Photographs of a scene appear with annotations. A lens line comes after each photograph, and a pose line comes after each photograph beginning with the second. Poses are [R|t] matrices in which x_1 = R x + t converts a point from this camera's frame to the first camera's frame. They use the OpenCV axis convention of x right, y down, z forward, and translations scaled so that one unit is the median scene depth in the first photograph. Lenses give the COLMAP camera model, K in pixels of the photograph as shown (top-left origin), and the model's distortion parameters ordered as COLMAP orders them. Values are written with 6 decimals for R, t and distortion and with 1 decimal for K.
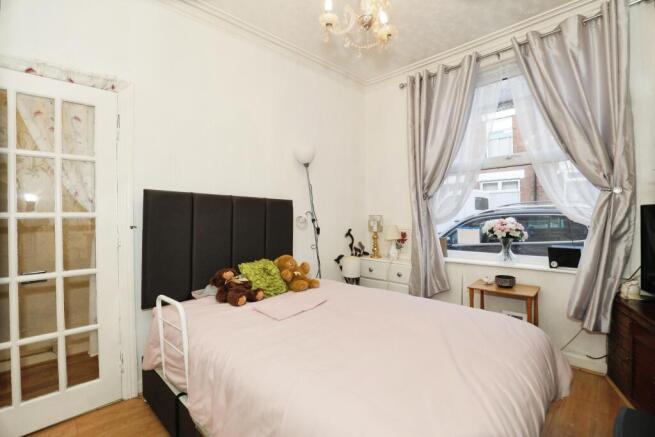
lens RADIAL K [[304.4, 0, 325.9], [0, 304.4, 218.5], [0, 0, 1]] dist [-0.004177, -0.000208]
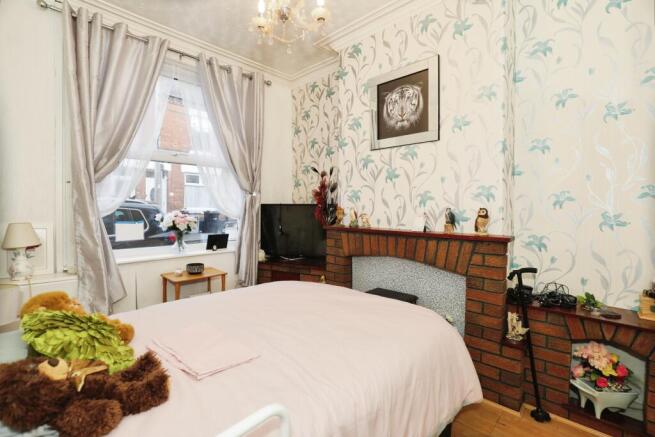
lens RADIAL K [[304.4, 0, 325.9], [0, 304.4, 218.5], [0, 0, 1]] dist [-0.004177, -0.000208]
pose [[0.003212, -0.018759, 0.999819, -0.490842], [-0.003292, 0.999818, 0.018770, 0.002607], [-0.999989, -0.003352, 0.003150, 0.491608]]
